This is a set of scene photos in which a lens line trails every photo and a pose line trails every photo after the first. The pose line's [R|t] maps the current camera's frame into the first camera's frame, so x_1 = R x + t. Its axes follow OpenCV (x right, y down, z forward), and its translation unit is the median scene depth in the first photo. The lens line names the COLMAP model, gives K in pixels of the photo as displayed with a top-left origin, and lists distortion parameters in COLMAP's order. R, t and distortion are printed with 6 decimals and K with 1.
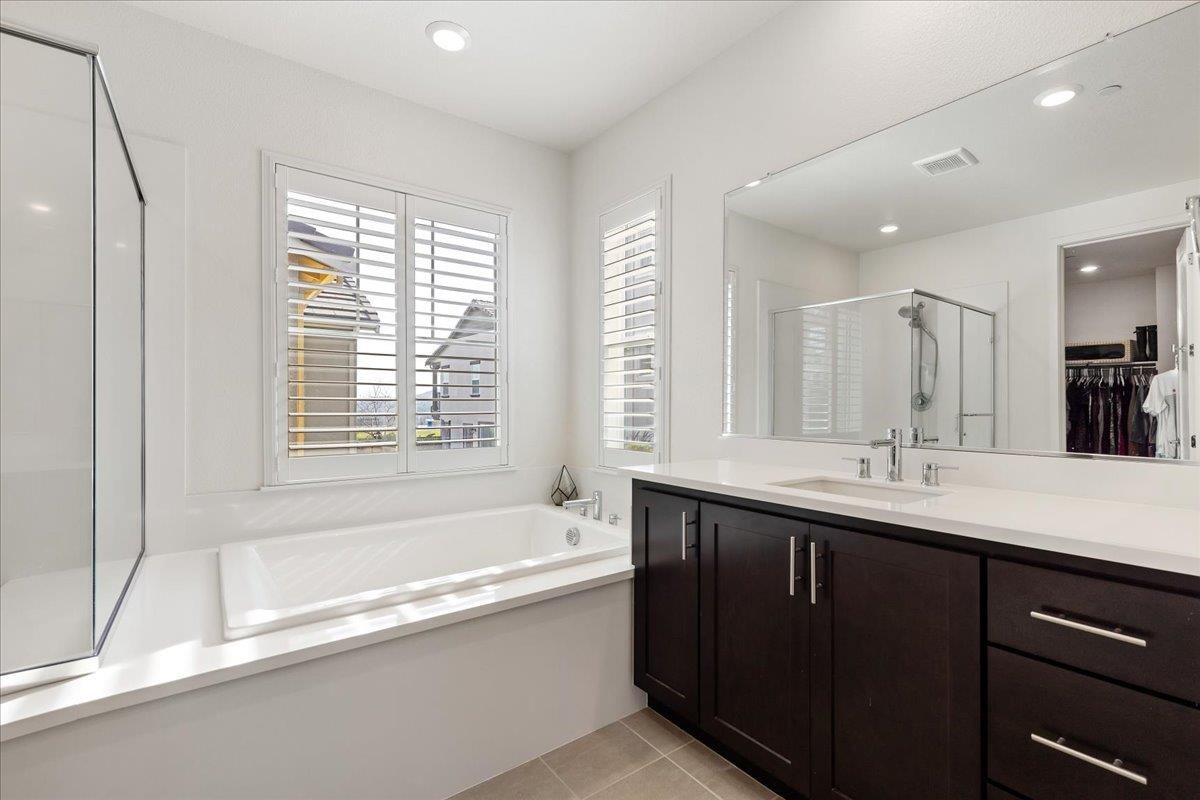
lens RADIAL K [[535.5, 0, 615.6], [0, 535.5, 400.2], [0, 0, 1]] dist [0.003623, 0.000715]
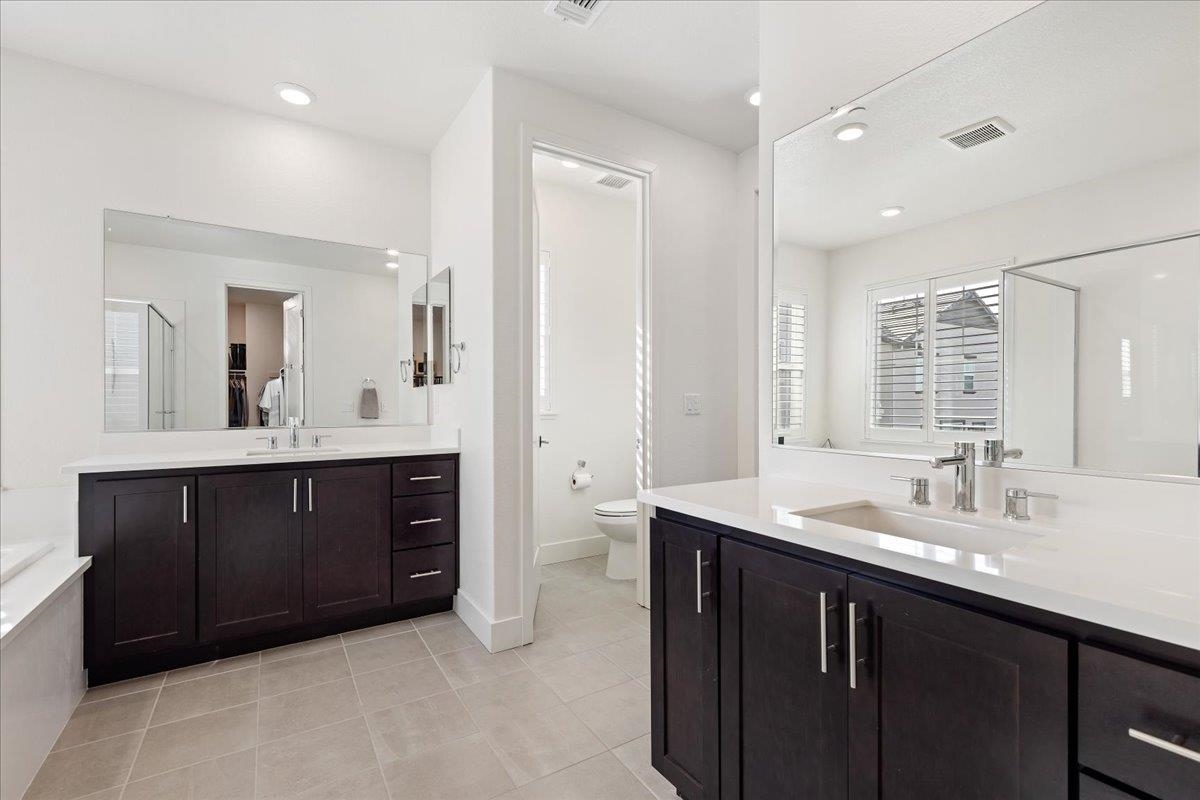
lens RADIAL K [[535.5, 0, 615.6], [0, 535.5, 400.2], [0, 0, 1]] dist [0.003623, 0.000715]
pose [[0.065082, 0.000113, 0.997880, -0.941659], [-0.005050, 0.999987, 0.000216, -0.003542], [-0.997867, -0.005053, 0.065082, -0.105781]]
